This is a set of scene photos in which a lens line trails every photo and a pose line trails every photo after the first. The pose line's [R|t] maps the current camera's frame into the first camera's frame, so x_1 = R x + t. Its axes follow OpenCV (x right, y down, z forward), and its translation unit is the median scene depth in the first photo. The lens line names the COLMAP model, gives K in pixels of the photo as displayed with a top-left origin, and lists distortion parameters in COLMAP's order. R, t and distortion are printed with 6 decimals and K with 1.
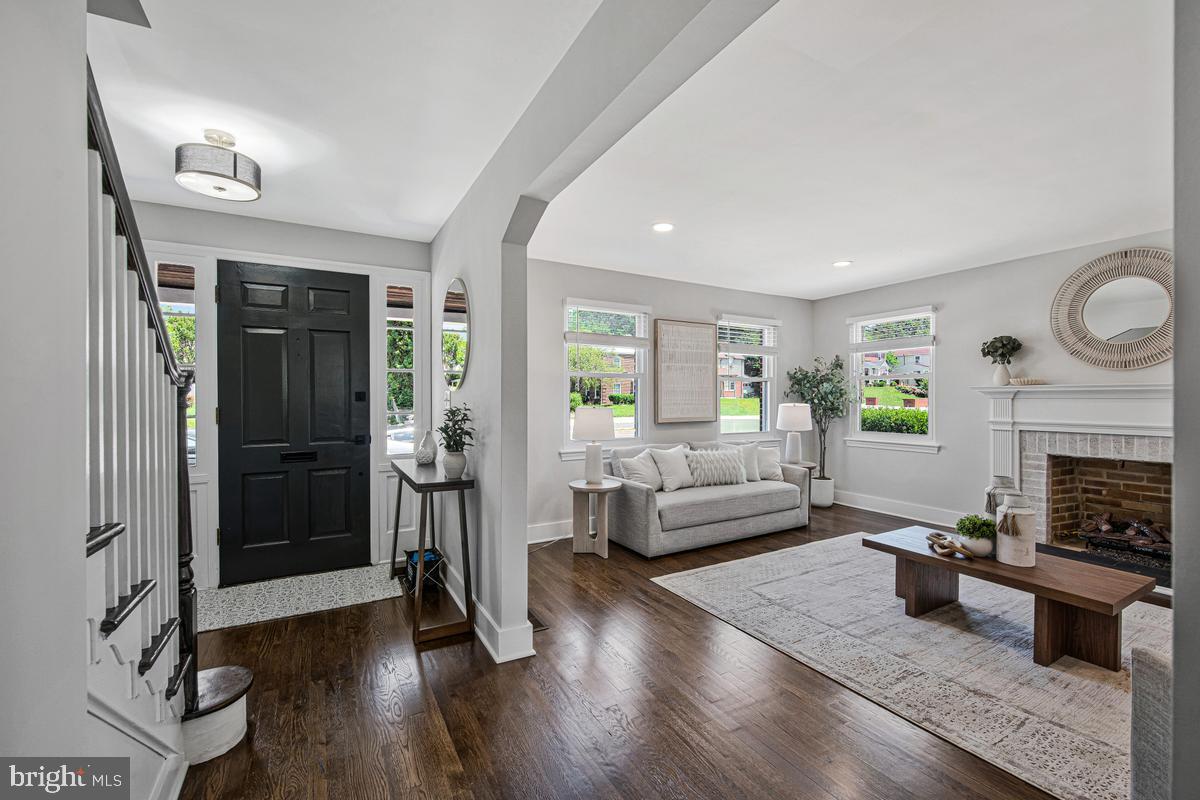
lens RADIAL K [[501.7, 0, 596.8], [0, 501.7, 402.1], [0, 0, 1]] dist [-0.010616, -0.001970]
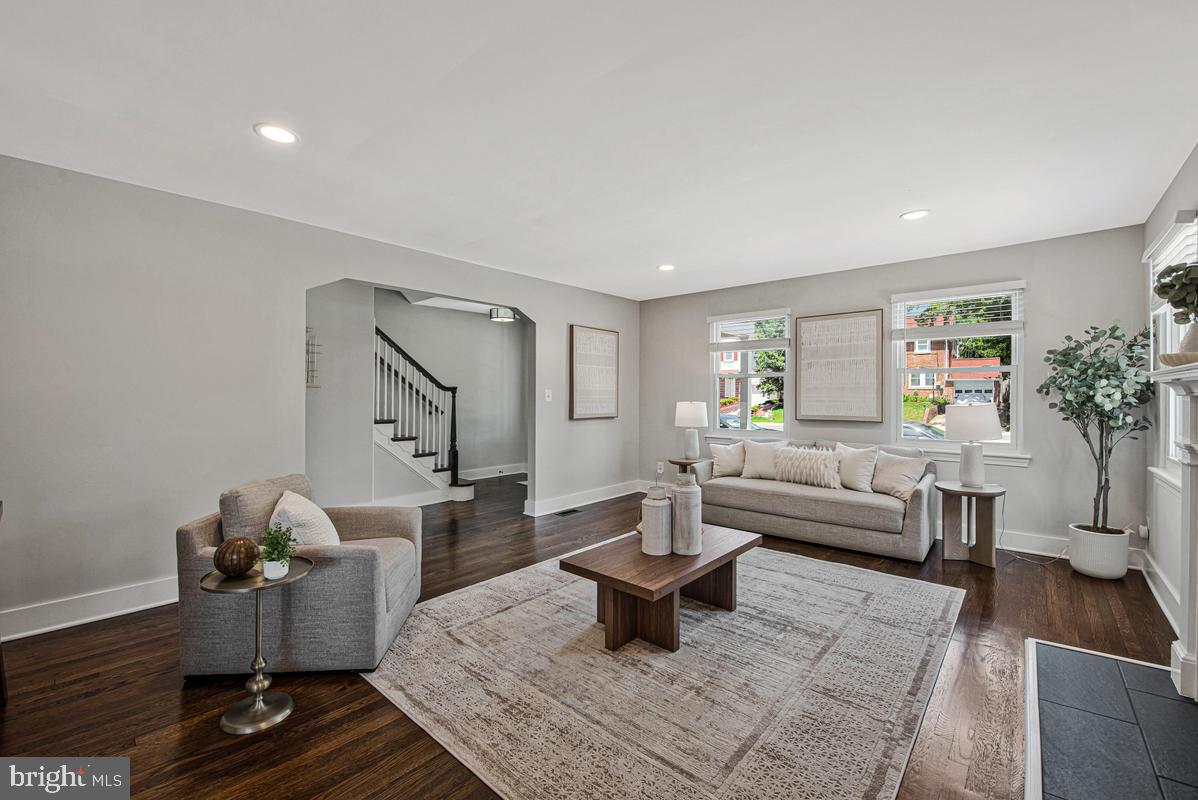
lens RADIAL K [[500.8, 0, 599.7], [0, 500.8, 388.7], [0, 0, 1]] dist [-0.010616, -0.001970]
pose [[0.341731, 0.007654, -0.939767, 1.006203], [-0.003585, 0.999970, 0.006841, -0.026887], [0.939791, 0.001032, 0.341748, 0.276544]]
